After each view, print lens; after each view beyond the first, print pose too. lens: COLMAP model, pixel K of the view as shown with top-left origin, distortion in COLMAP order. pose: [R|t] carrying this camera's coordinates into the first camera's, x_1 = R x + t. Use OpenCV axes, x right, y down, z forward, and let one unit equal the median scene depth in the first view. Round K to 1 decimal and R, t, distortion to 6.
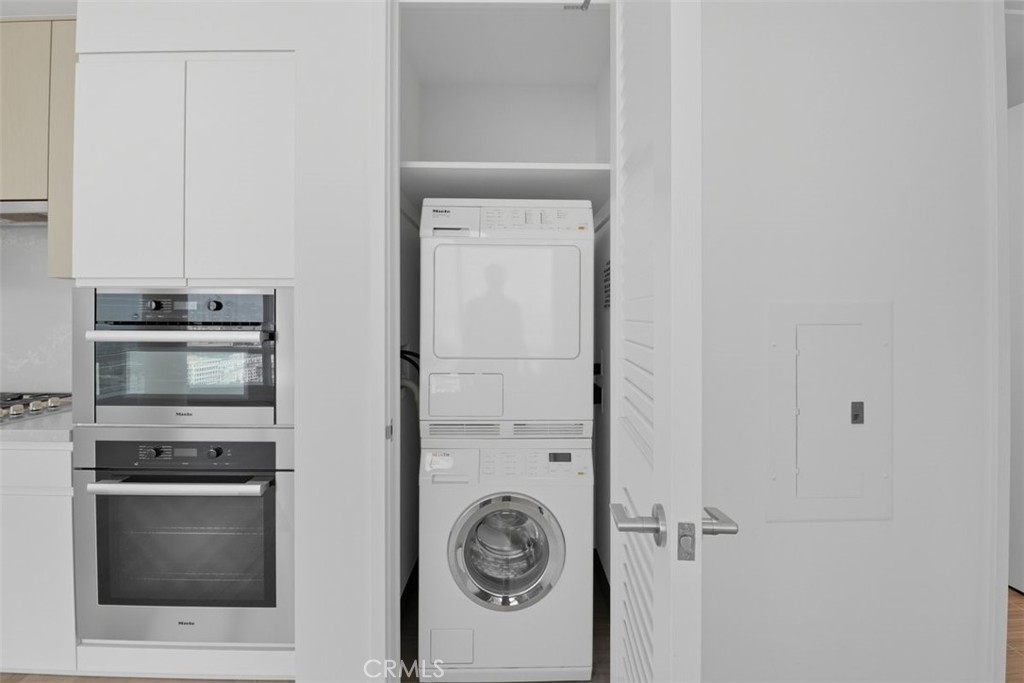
lens RADIAL K [[481.5, 0, 521.0], [0, 481.5, 334.2], [0, 0, 1]] dist [-0.016802, -0.001074]
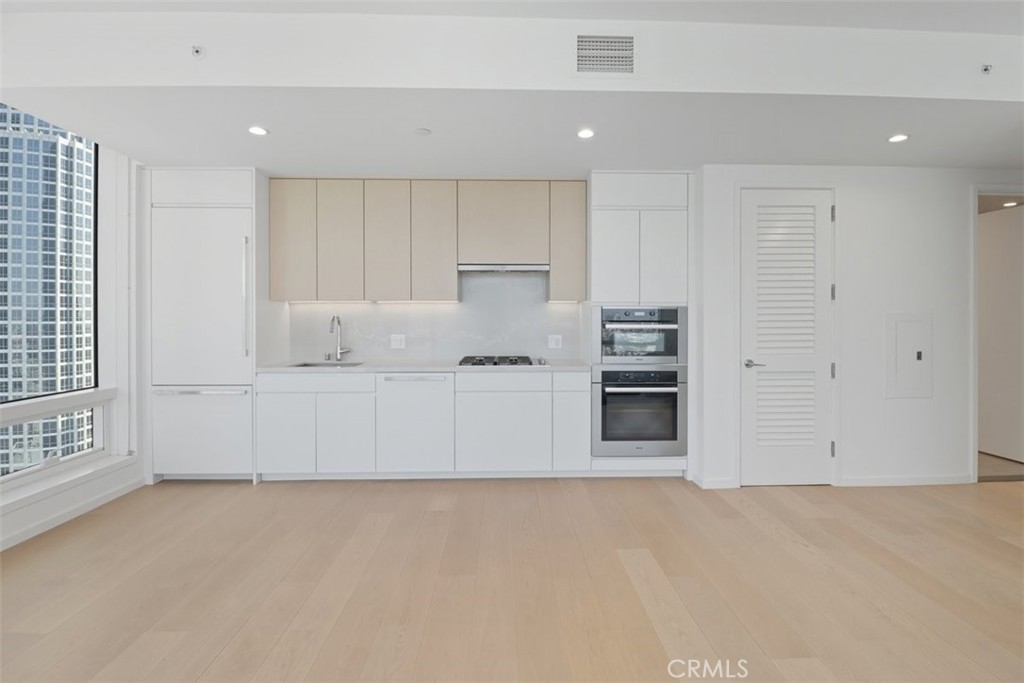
lens RADIAL K [[466.1, 0, 509.6], [0, 466.1, 335.7], [0, 0, 1]] dist [0.001991, -0.000163]
pose [[0.999653, -0.004343, 0.025965, -1.411389], [0.004124, 0.999956, 0.008479, 0.026905], [-0.026001, -0.008369, 0.999627, -1.305759]]
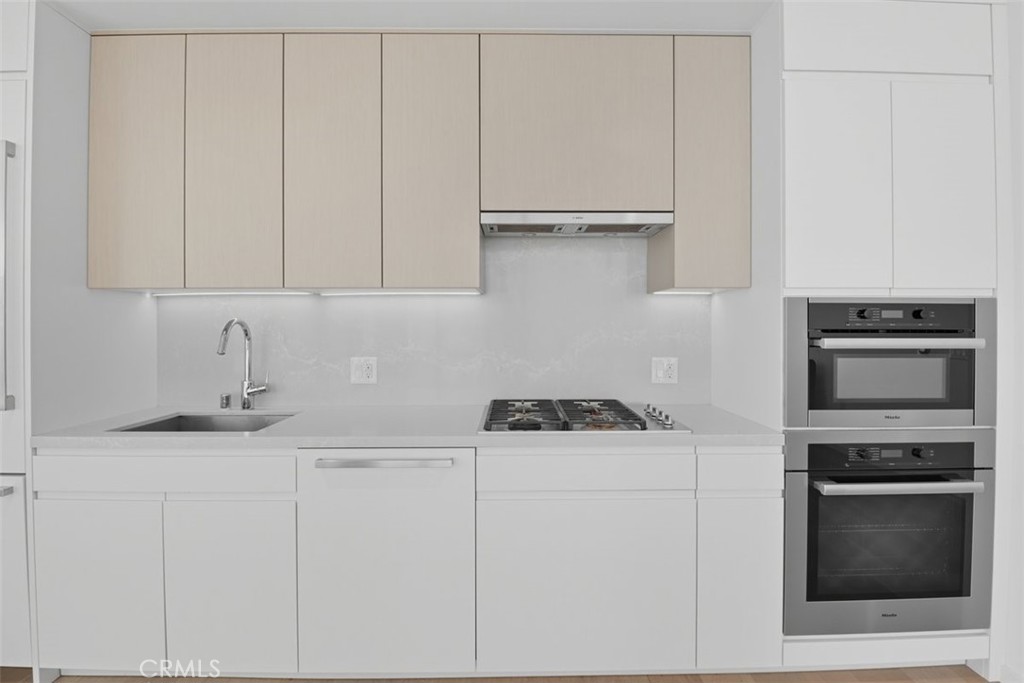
lens RADIAL K [[466.1, 0, 512.0], [0, 466.1, 341.5], [0, 0, 1]] dist [-0.014564, -0.000791]
pose [[0.999955, -0.004895, 0.008069, -1.549181], [0.004881, 0.999987, 0.001780, -0.005618], [-0.008078, -0.001741, 0.999966, -0.011757]]
